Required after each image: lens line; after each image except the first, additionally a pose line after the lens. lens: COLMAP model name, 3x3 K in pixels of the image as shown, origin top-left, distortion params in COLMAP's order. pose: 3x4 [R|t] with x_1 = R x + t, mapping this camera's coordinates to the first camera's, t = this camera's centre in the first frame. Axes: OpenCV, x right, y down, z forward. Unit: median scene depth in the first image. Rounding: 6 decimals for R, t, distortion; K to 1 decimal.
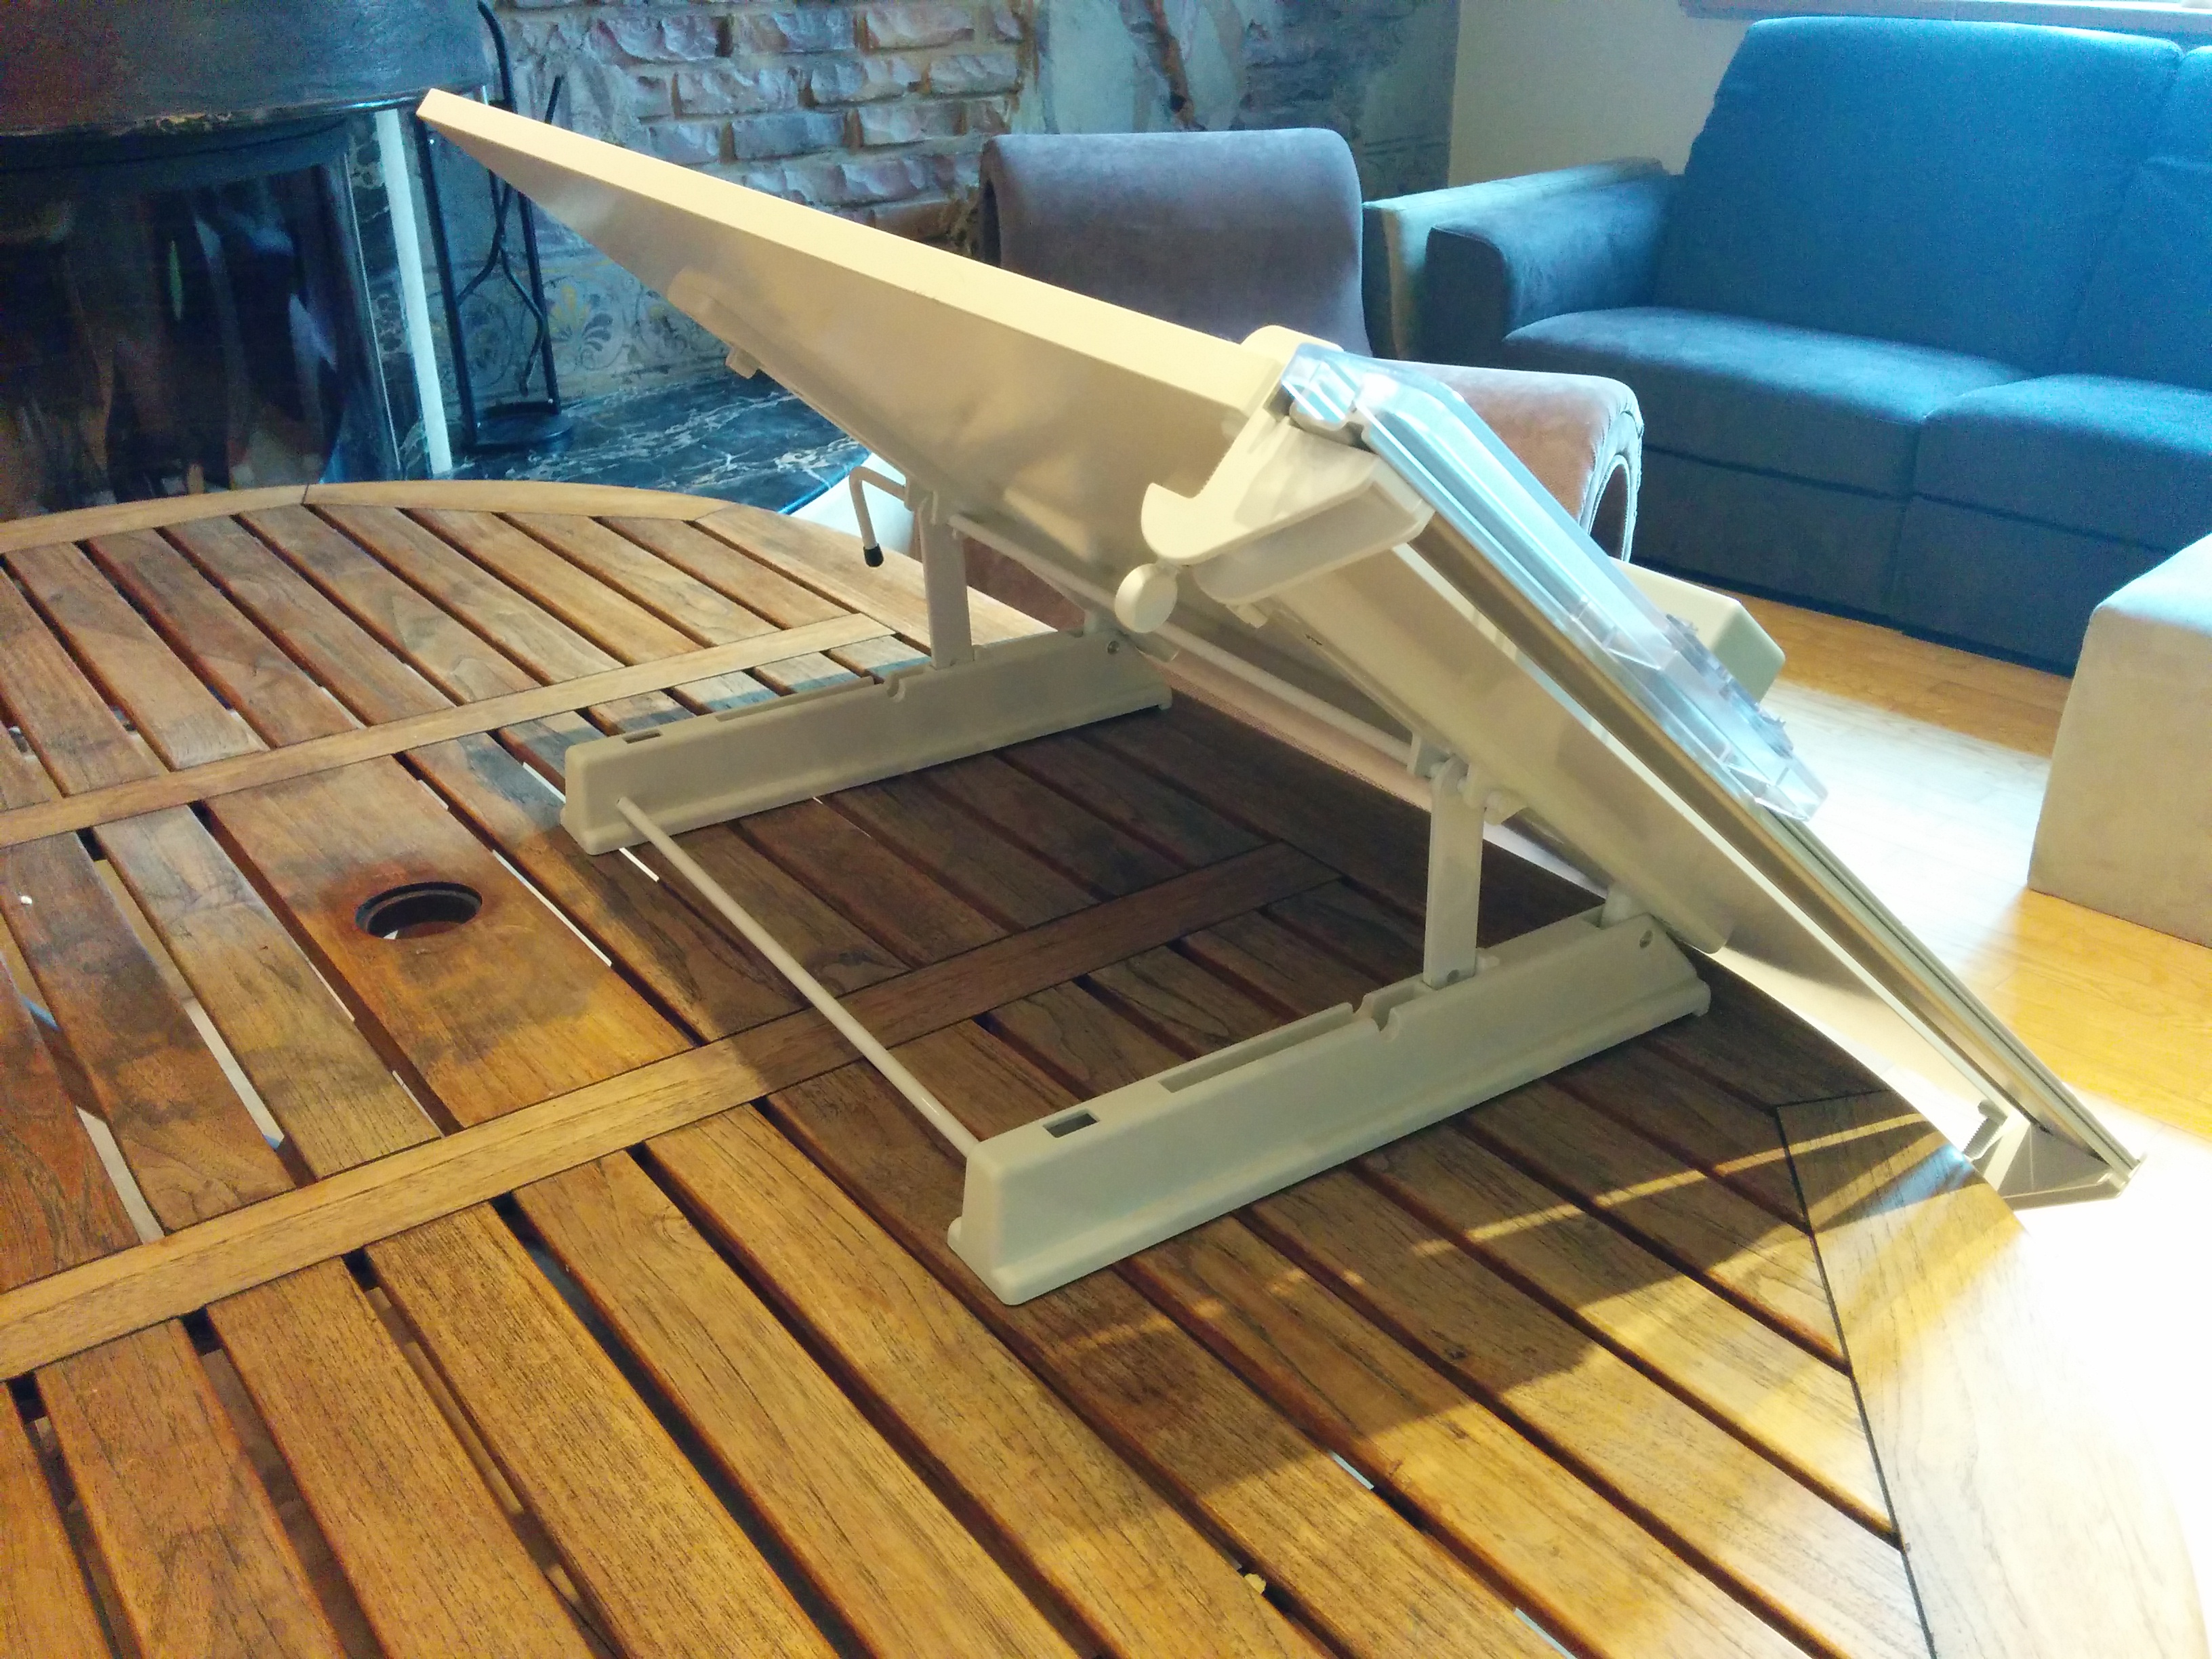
lens RADIAL K [[1924.3, 0, 1120.0], [0, 1924.3, 834.4], [0, 0, 1]] dist [0.066543, -0.092852]
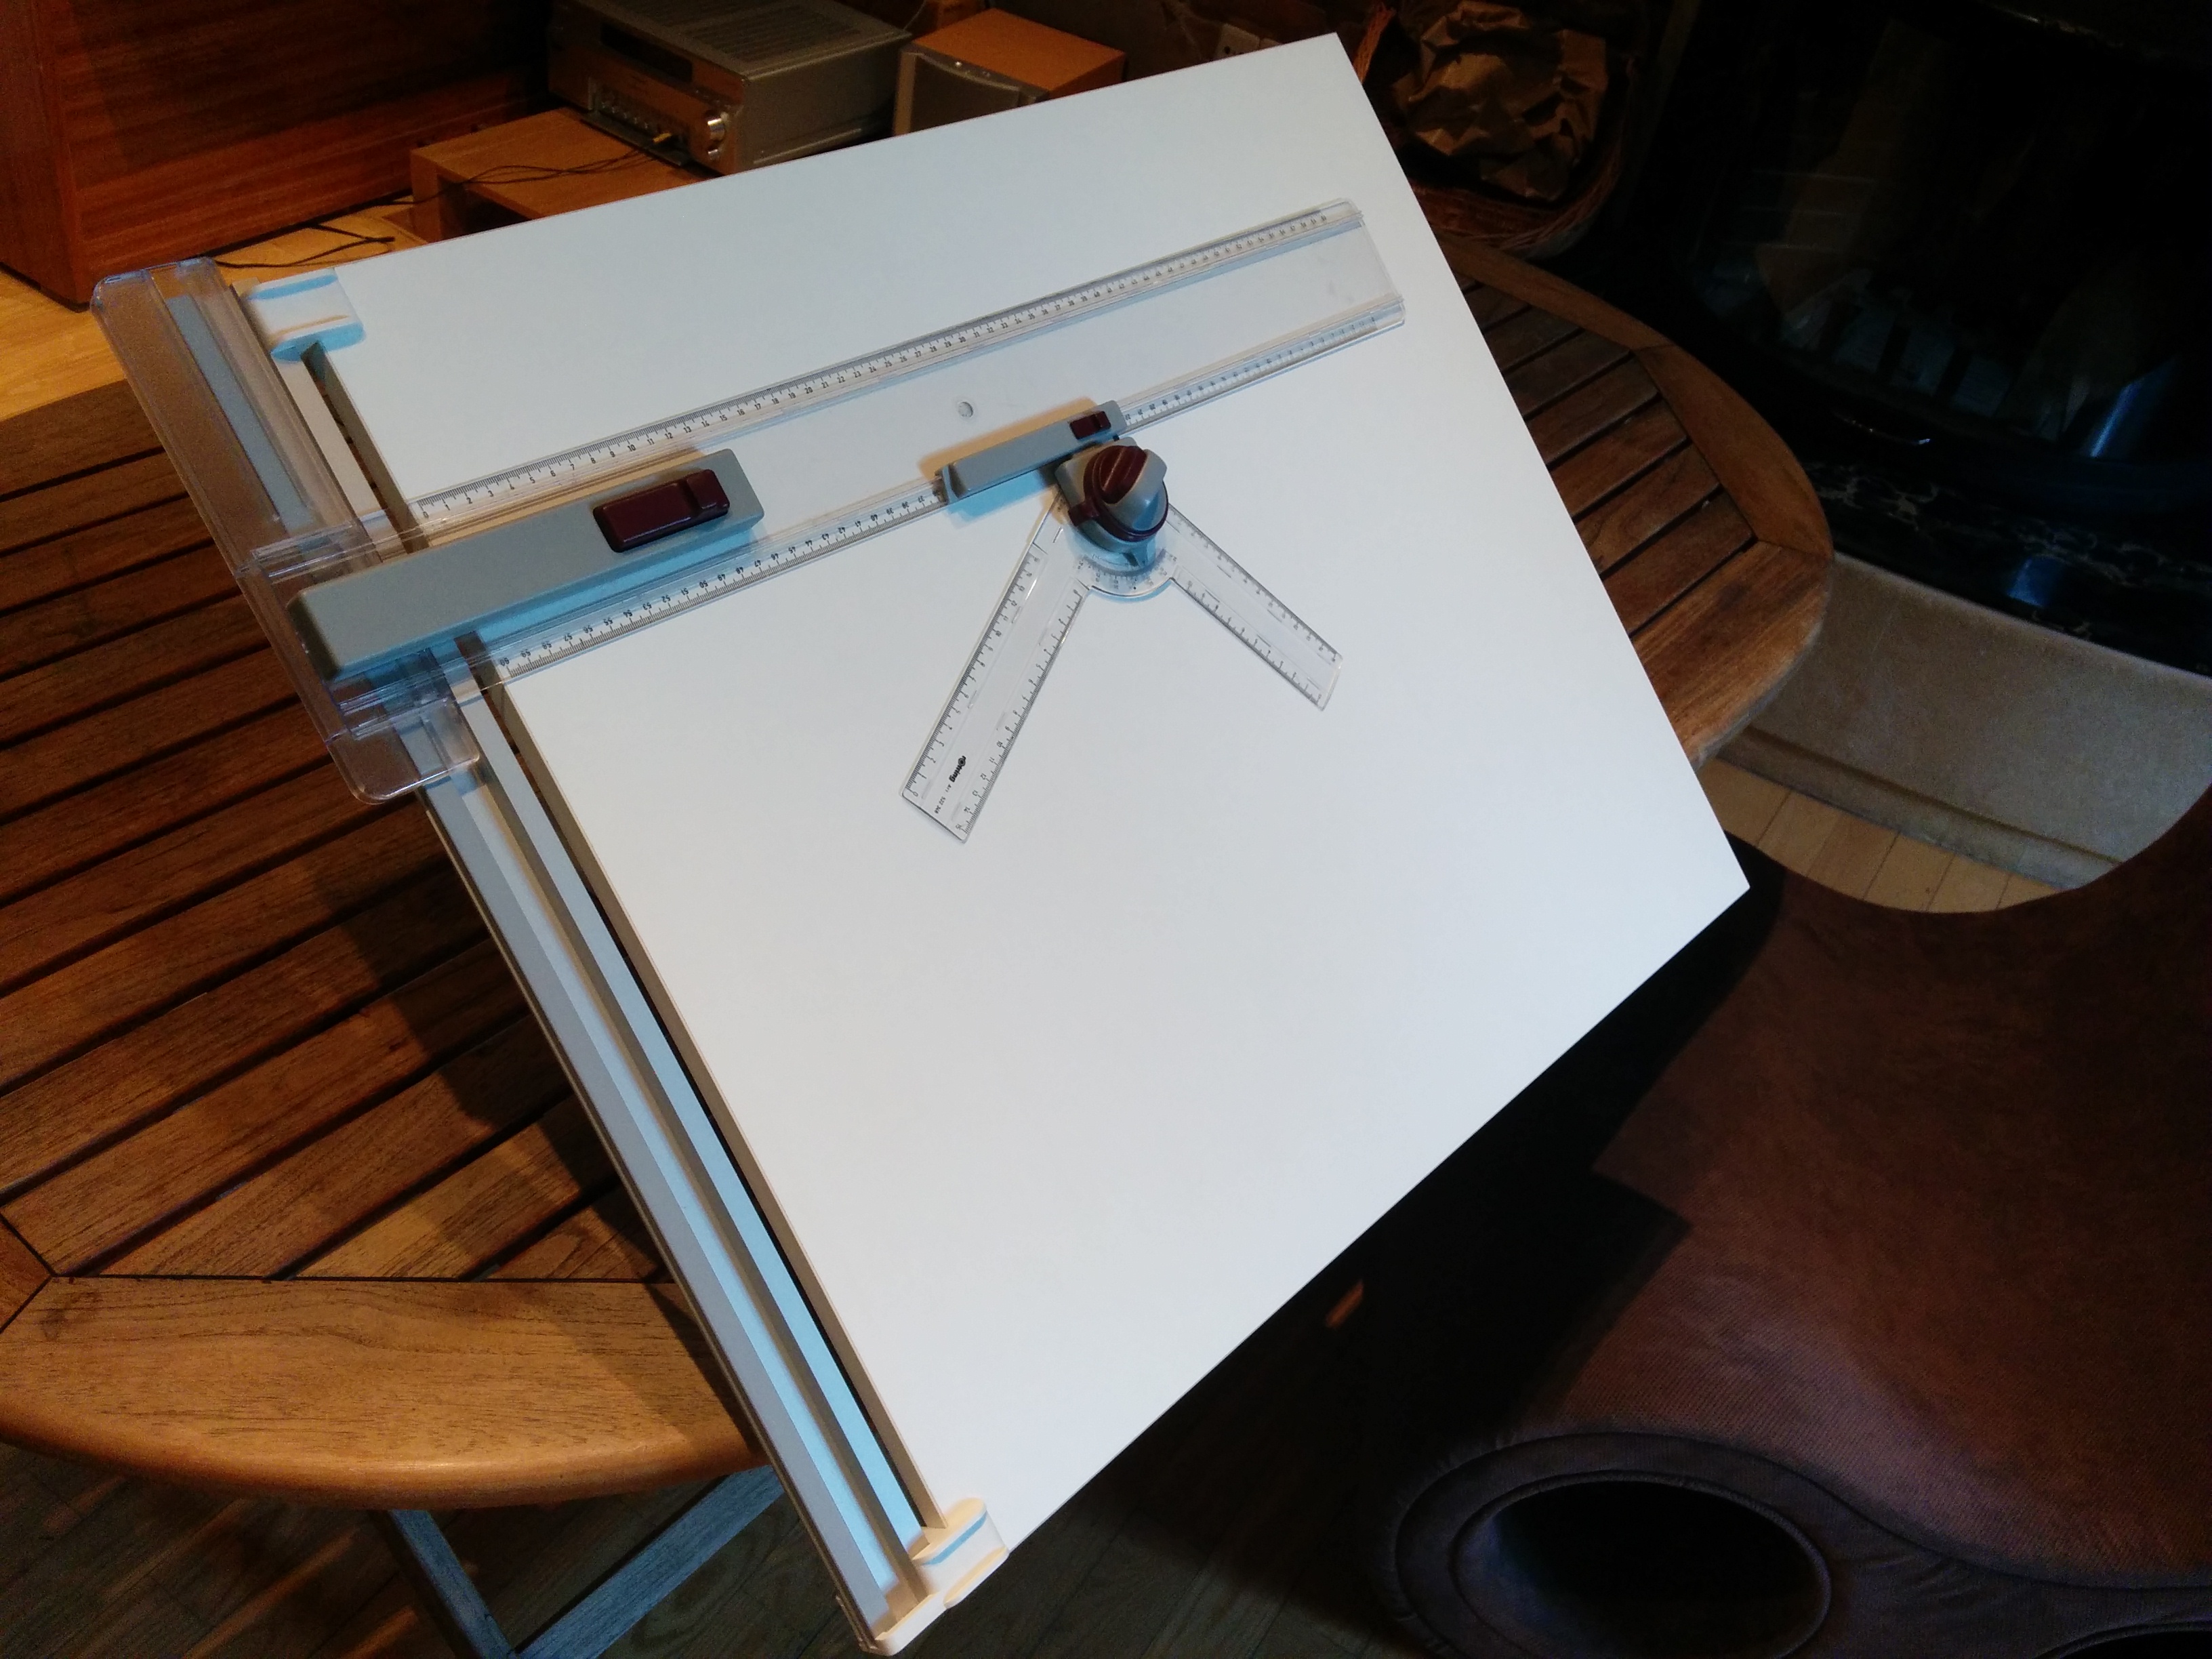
lens RADIAL K [[1924.3, 0, 1113.2], [0, 1924.3, 832.0], [0, 0, 1]] dist [0.066543, -0.092852]
pose [[0.233471, 0.650938, -0.722338, 1.118354], [-0.563865, 0.695844, 0.444812, -0.676106], [0.792179, 0.303450, 0.529500, 0.545523]]
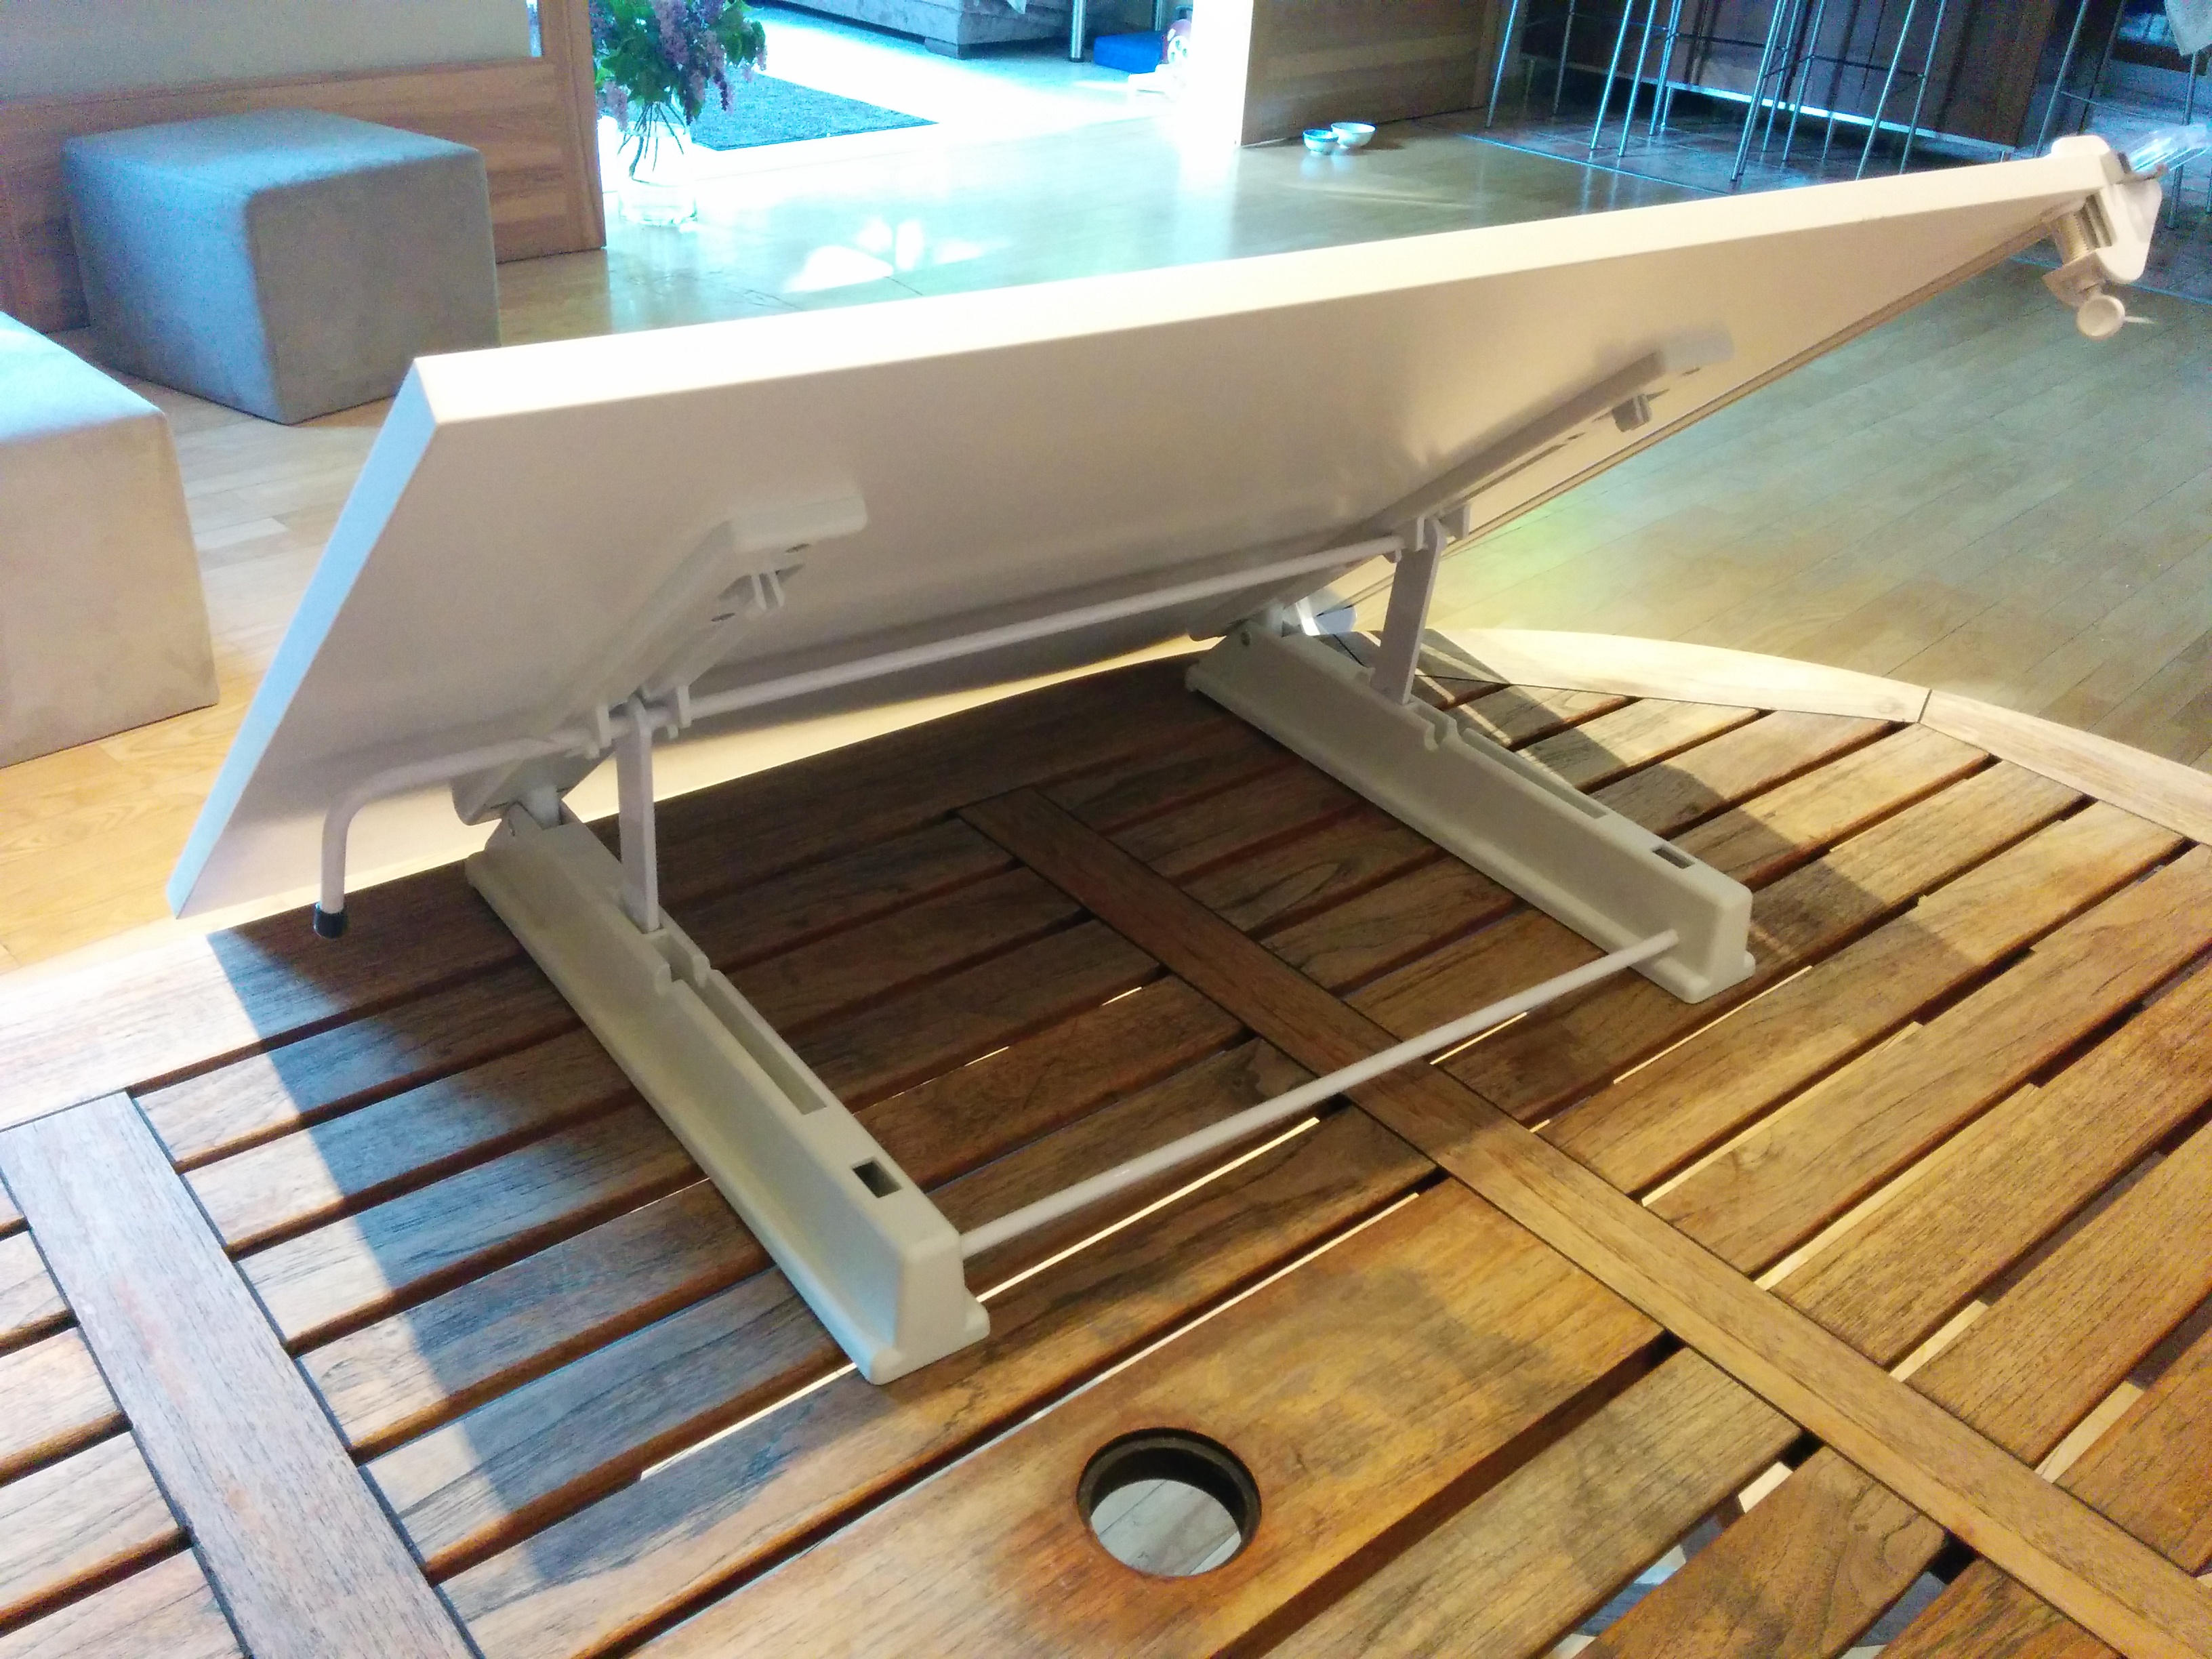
lens RADIAL K [[1924.3, 0, 1116.1], [0, 1924.3, 832.1], [0, 0, 1]] dist [0.066543, -0.092852]
pose [[-0.046218, -0.516428, 0.855082, -1.073934], [0.382200, 0.781723, 0.492781, -0.620181], [-0.922923, 0.349588, 0.161249, 1.120904]]
